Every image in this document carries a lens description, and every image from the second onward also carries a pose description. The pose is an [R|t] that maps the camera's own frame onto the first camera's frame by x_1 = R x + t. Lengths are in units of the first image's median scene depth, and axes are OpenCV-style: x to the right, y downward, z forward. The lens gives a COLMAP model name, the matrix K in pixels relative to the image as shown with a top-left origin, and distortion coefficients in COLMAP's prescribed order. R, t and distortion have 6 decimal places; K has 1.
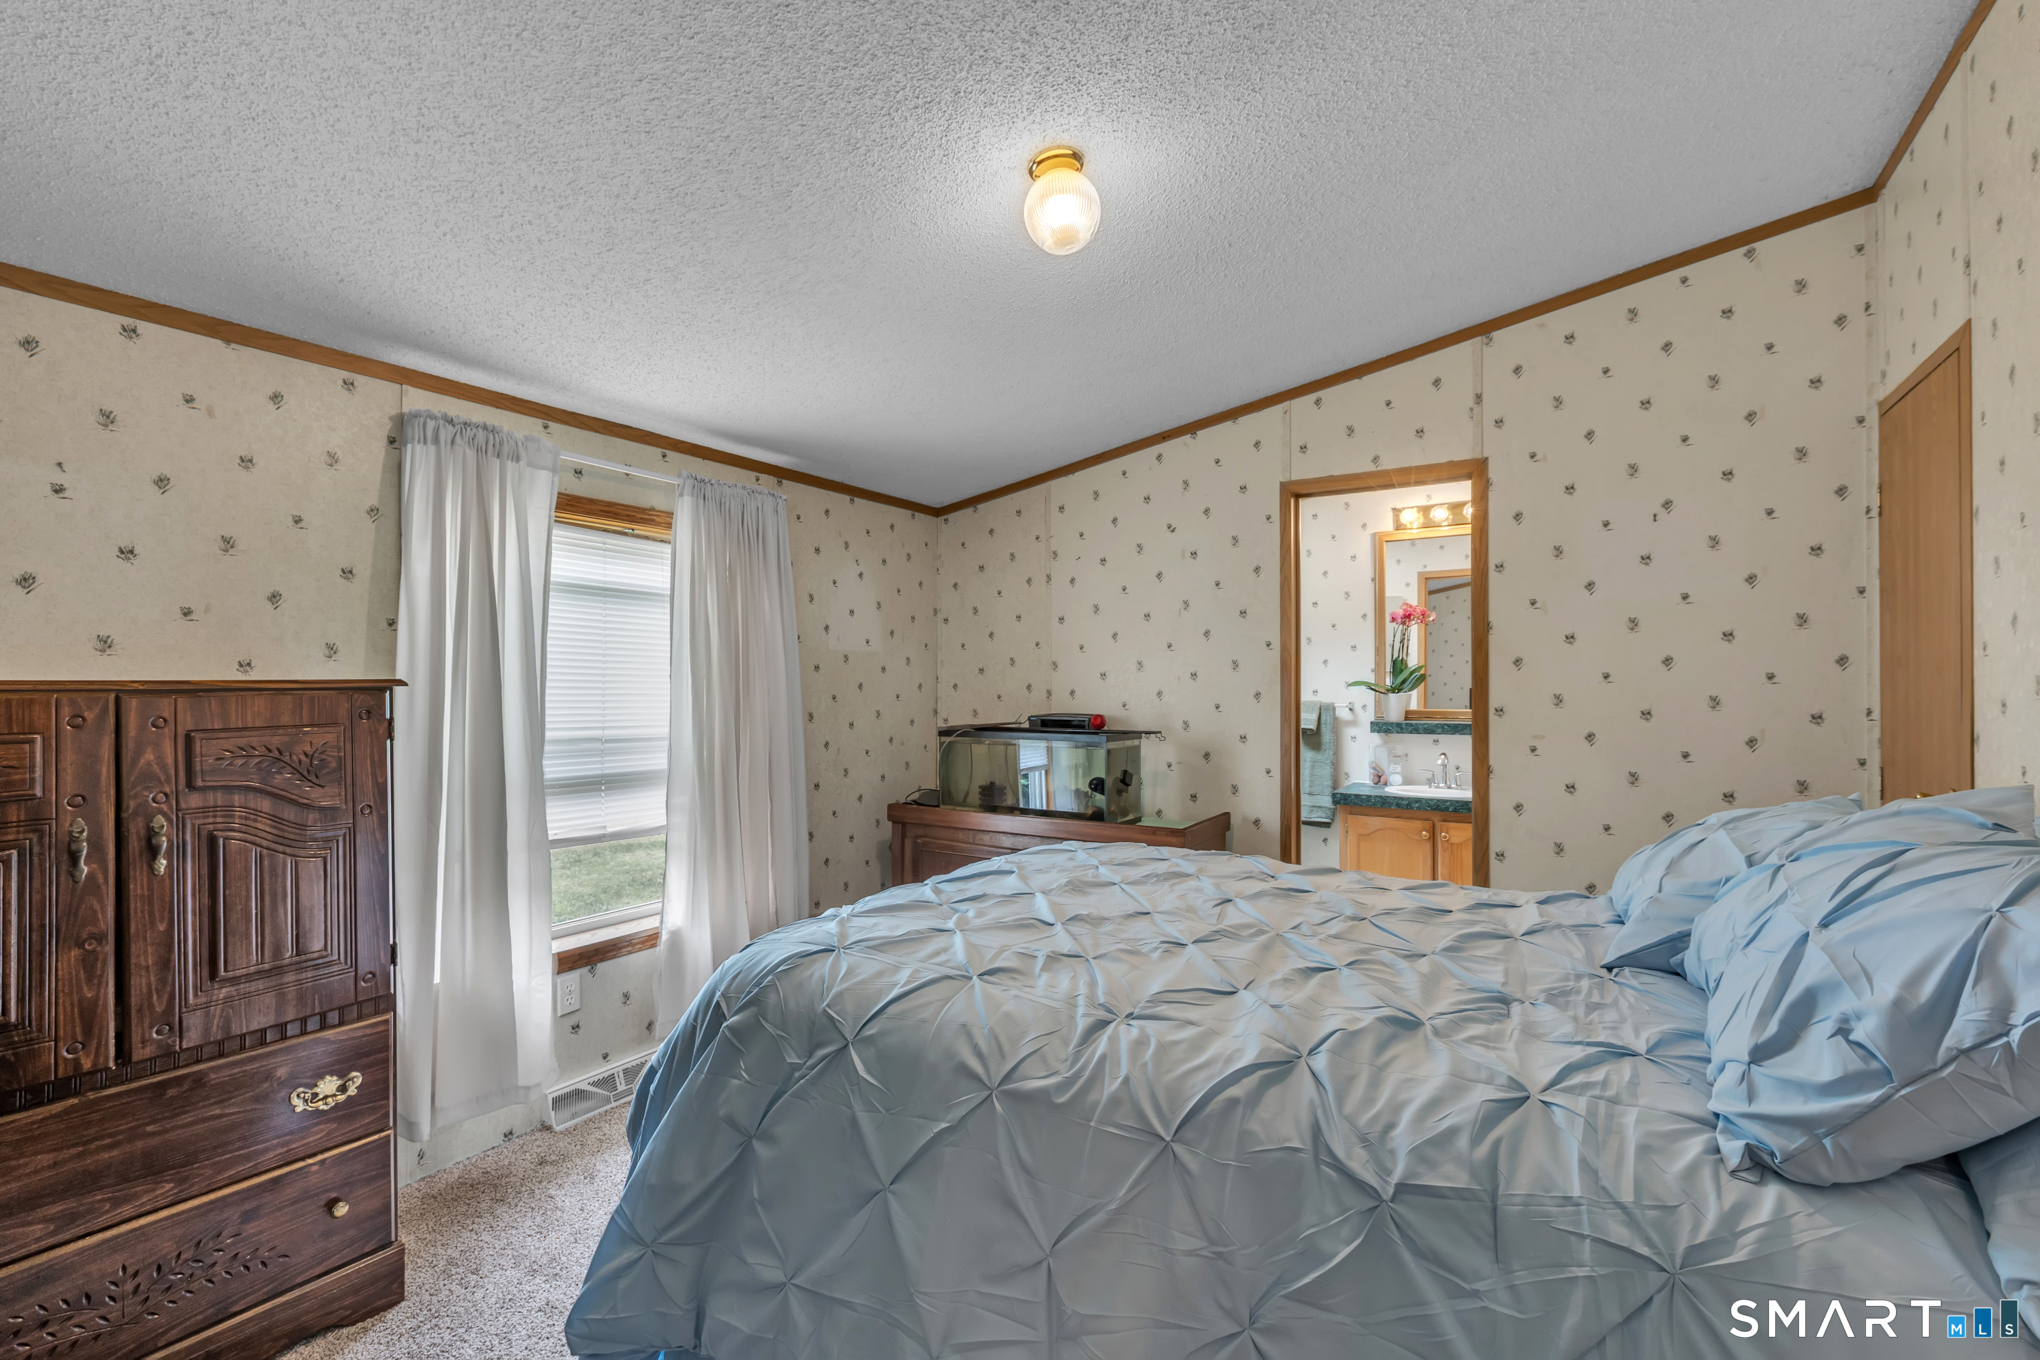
lens RADIAL K [[927.5, 0, 1019.3], [0, 927.5, 675.2], [0, 0, 1]] dist [0.000264, -0.000234]
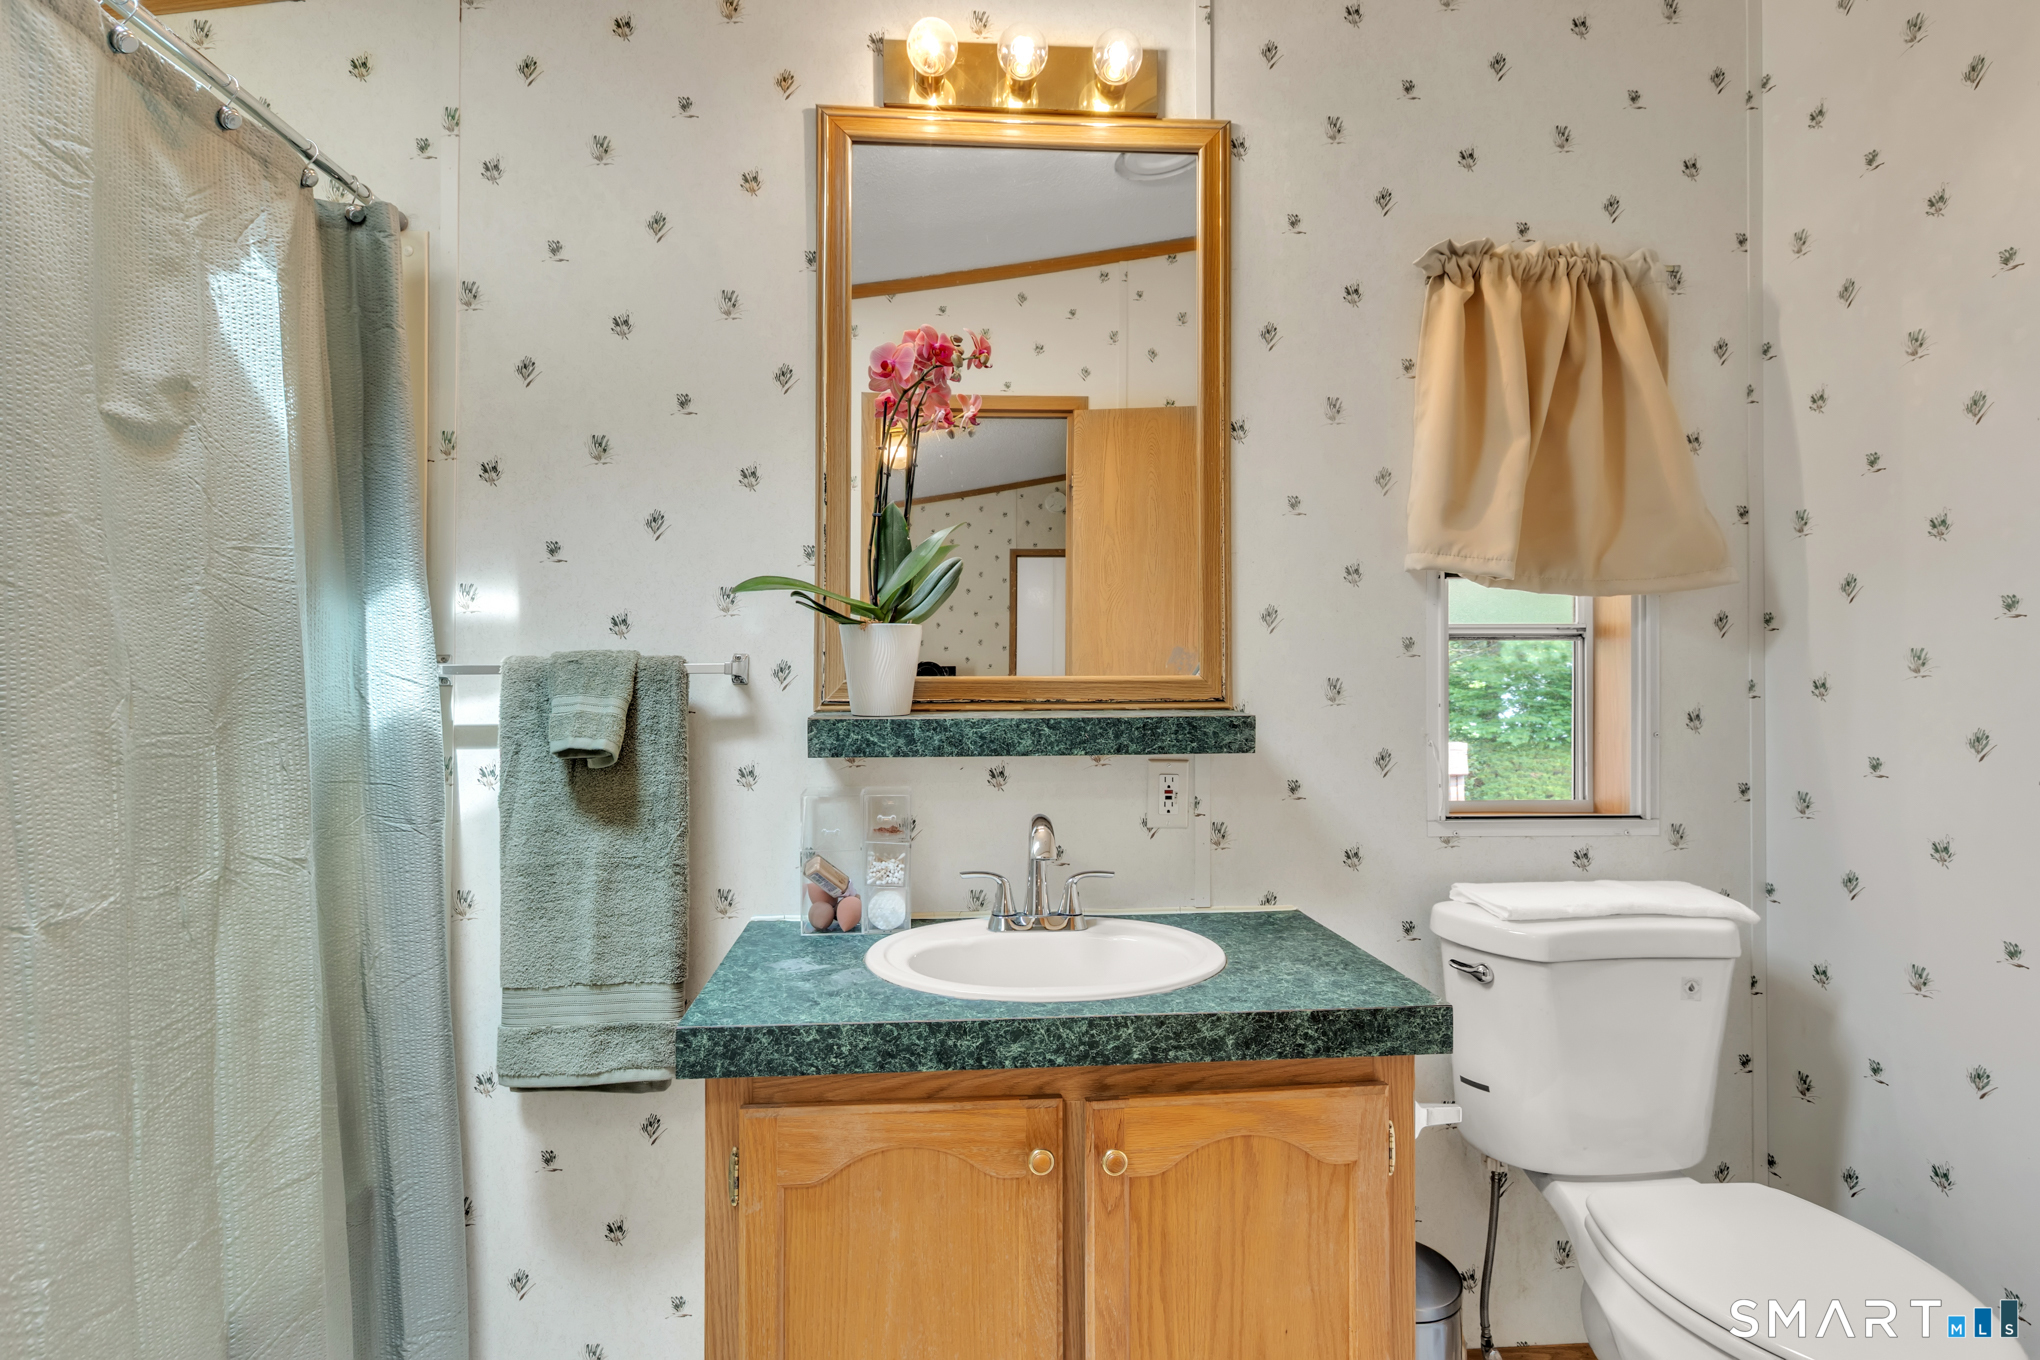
lens RADIAL K [[1033.8, 0, 1020.0], [0, 1033.8, 680.0], [0, 0, 1]] dist [-0.016121, -0.000086]
pose [[0.799689, 0.004172, 0.600399, 0.235316], [-0.007344, 0.999969, 0.002833, 0.036119], [-0.600369, -0.006675, 0.799695, 0.695029]]
